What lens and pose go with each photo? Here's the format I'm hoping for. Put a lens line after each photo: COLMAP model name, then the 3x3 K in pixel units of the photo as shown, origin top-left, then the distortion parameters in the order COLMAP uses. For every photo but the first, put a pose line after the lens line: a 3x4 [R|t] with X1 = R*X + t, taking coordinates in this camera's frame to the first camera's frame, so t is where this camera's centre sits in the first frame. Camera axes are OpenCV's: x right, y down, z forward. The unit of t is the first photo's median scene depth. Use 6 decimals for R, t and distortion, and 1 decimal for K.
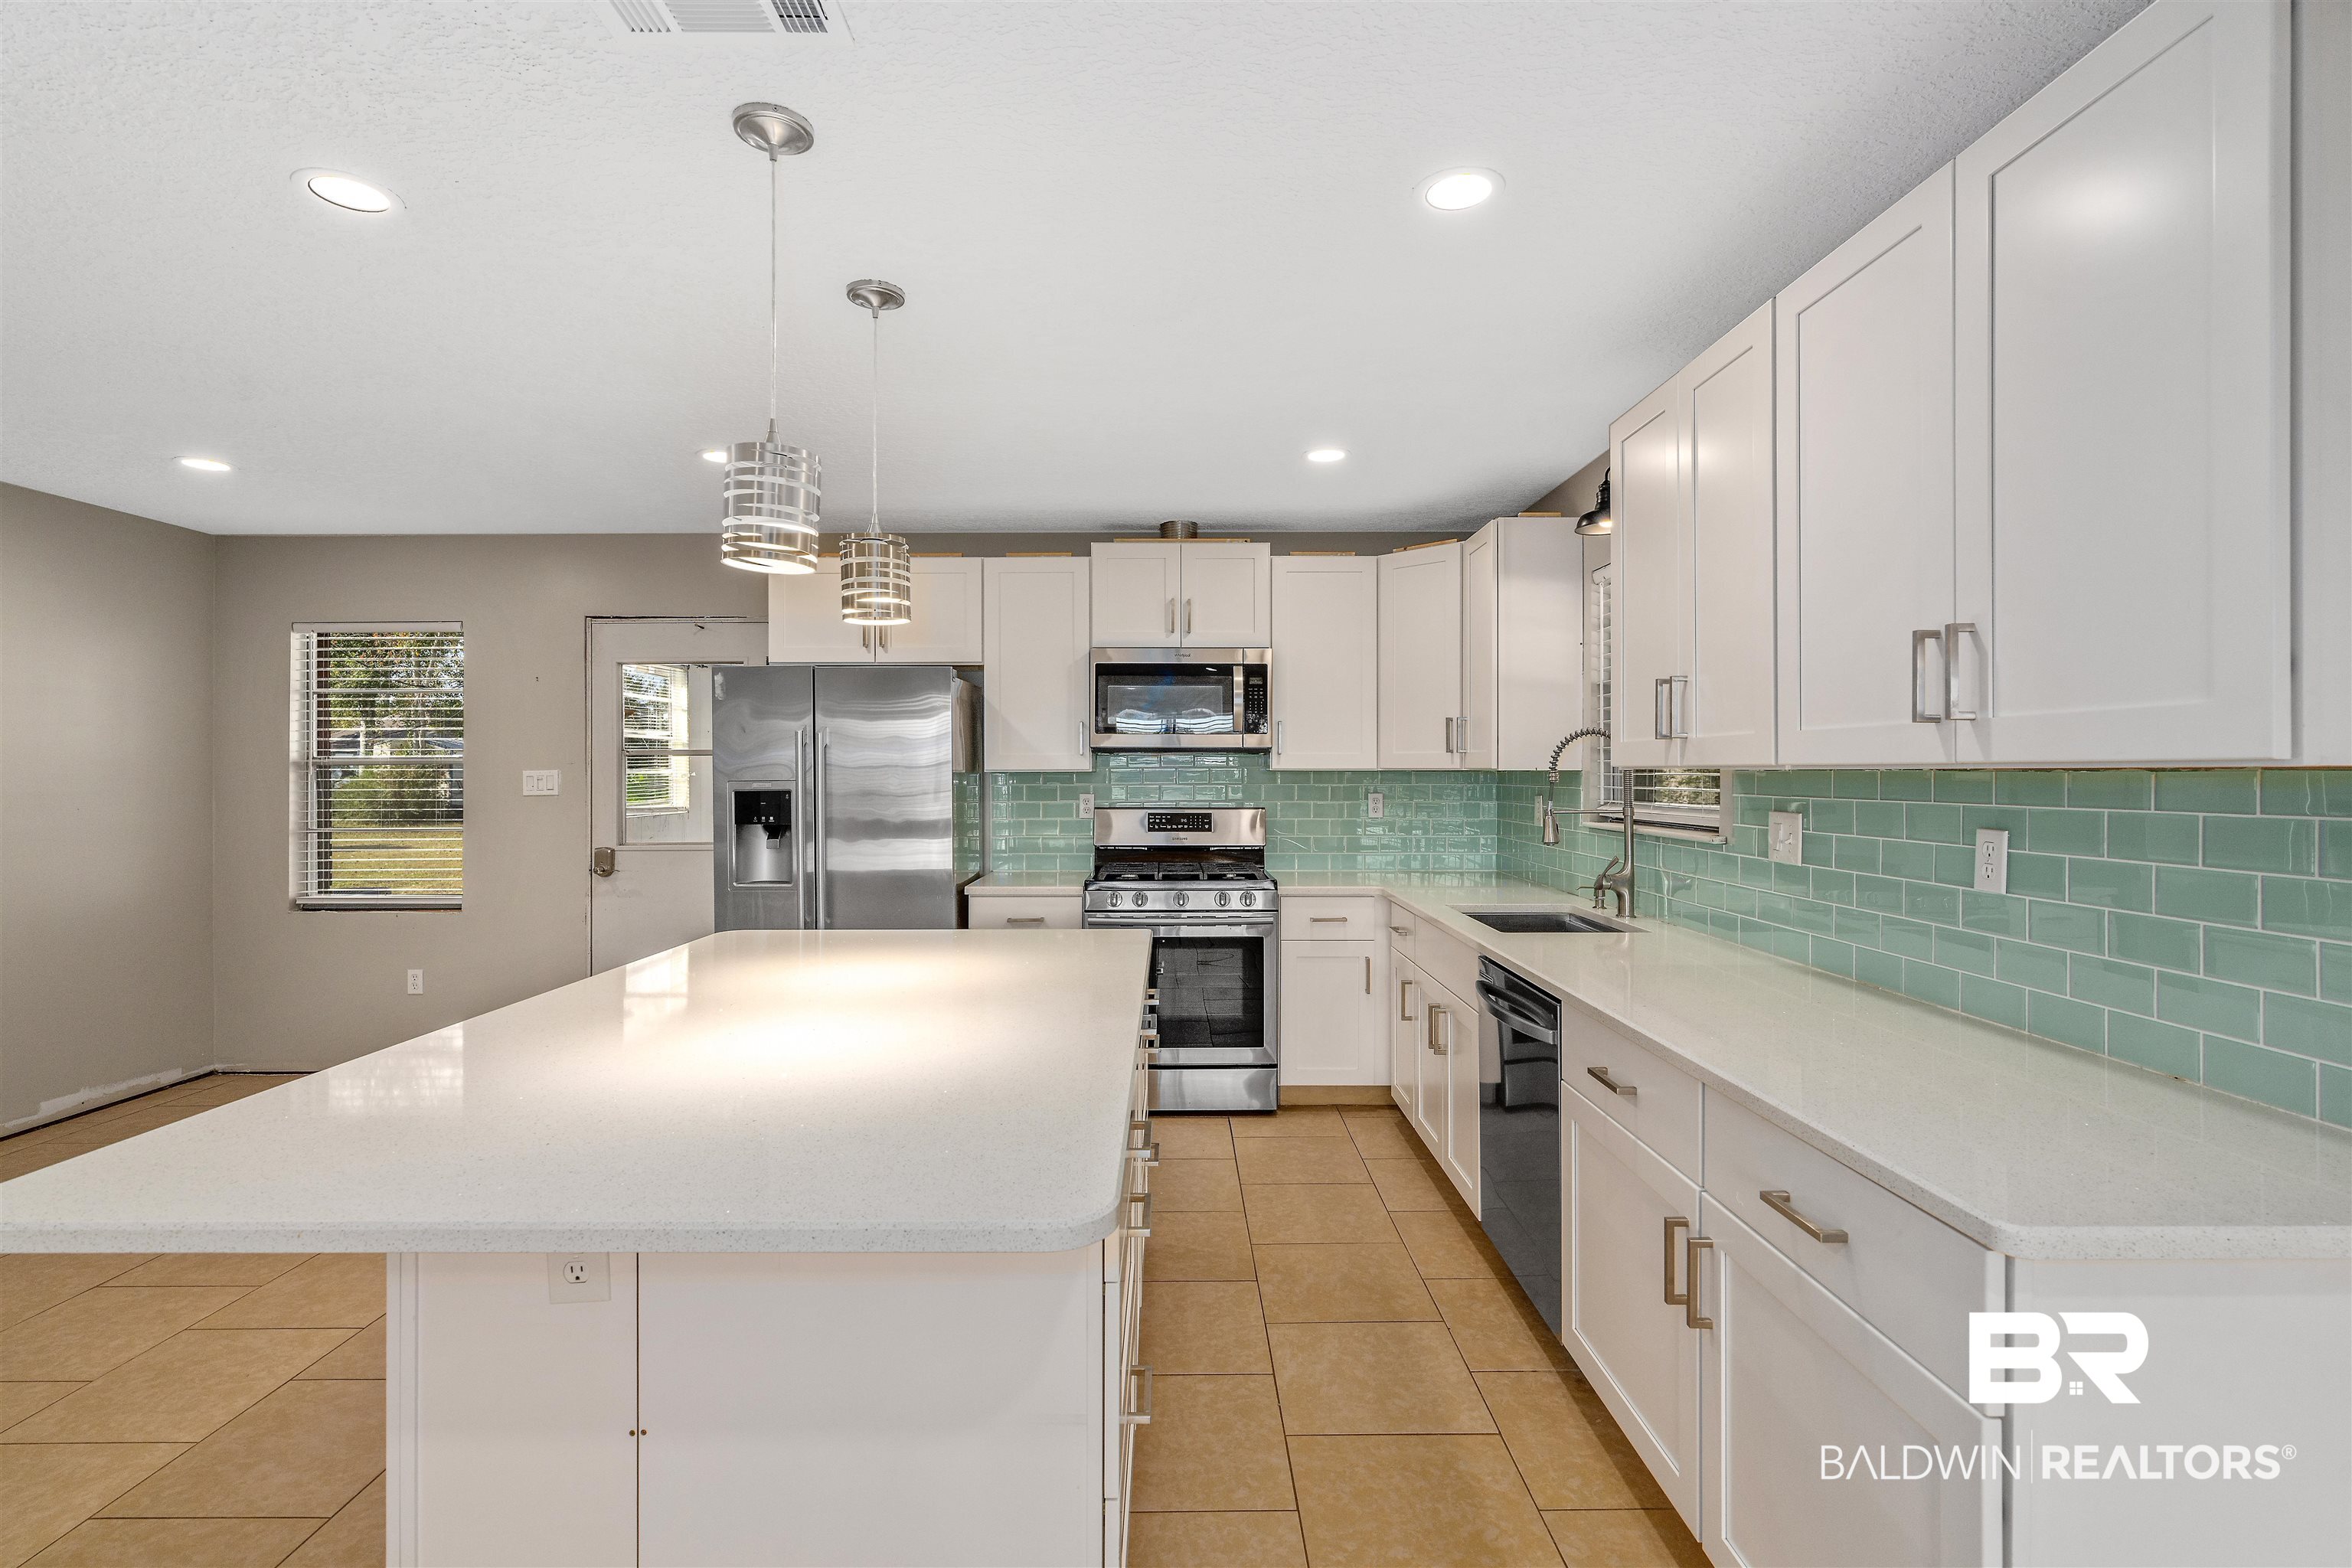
lens RADIAL K [[1071.2, 0, 1164.2], [0, 1071.2, 760.4], [0, 0, 1]] dist [0.000236, 0.001389]
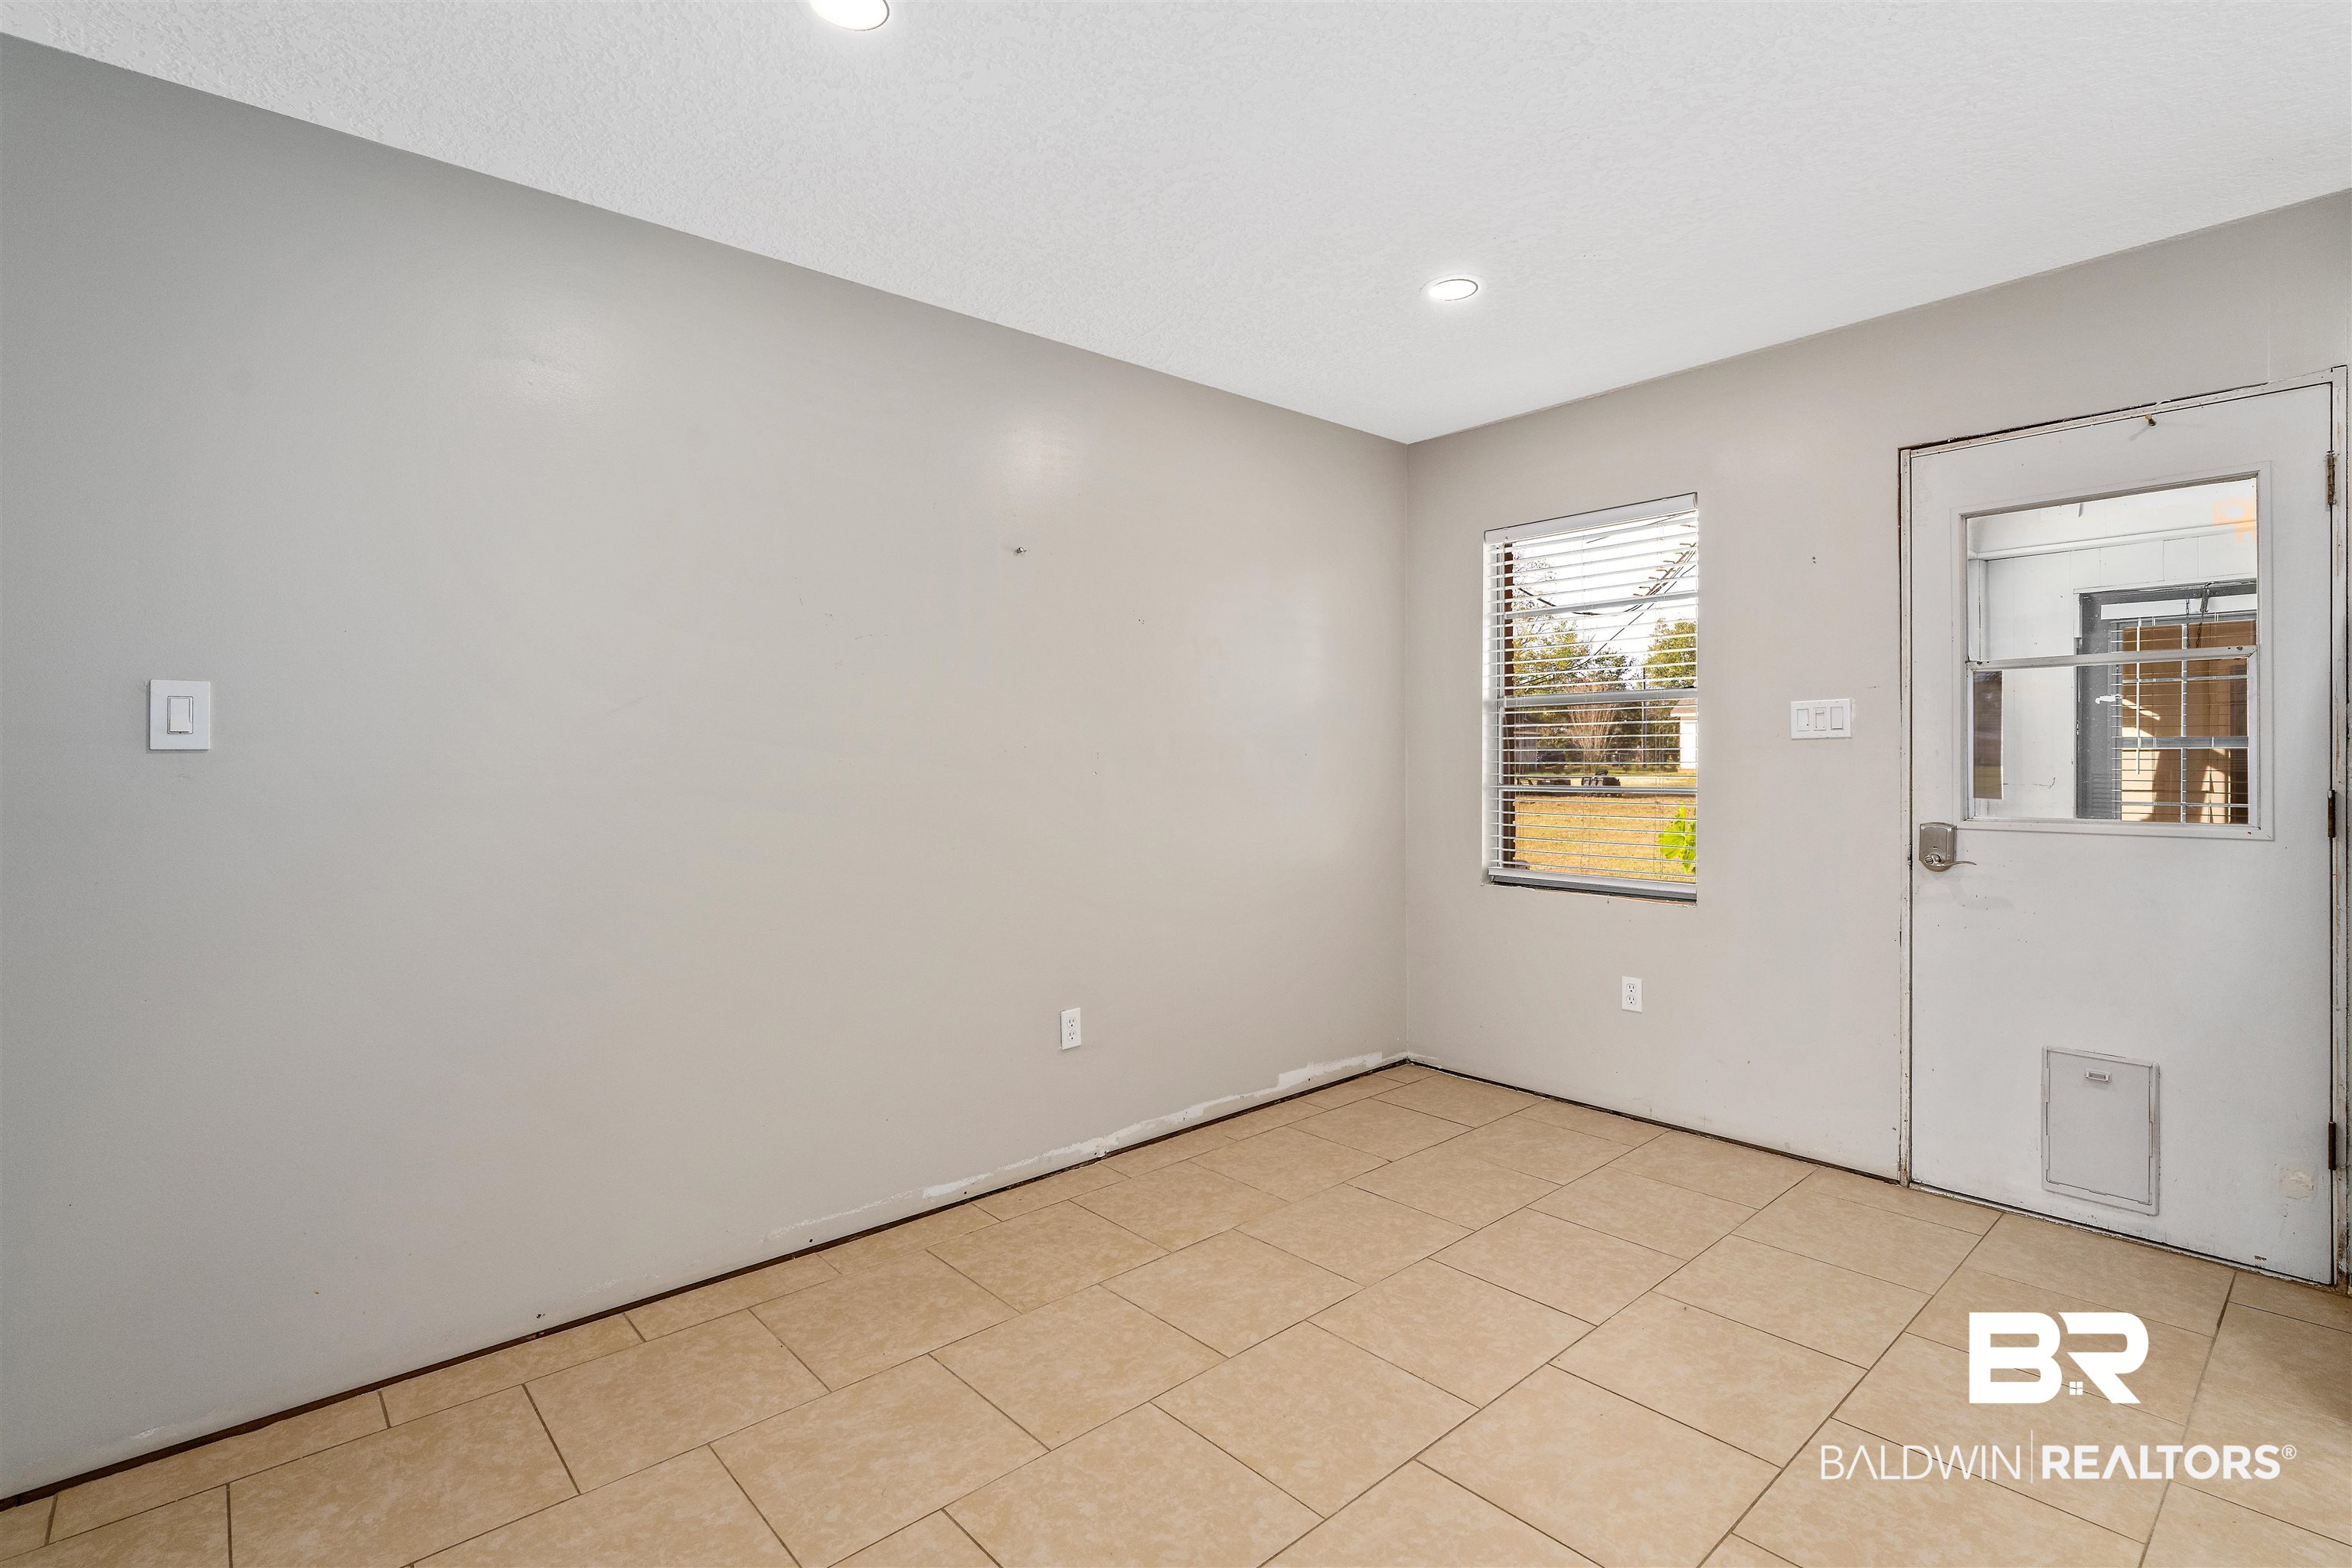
lens RADIAL K [[1071.2, 0, 1173.7], [0, 1071.2, 774.0], [0, 0, 1]] dist [0.000236, 0.001389]
pose [[0.674300, 0.007714, -0.738417, -0.366780], [0.000539, 0.999940, 0.010938, 0.047199], [0.738457, -0.007774, 0.674256, 0.272016]]
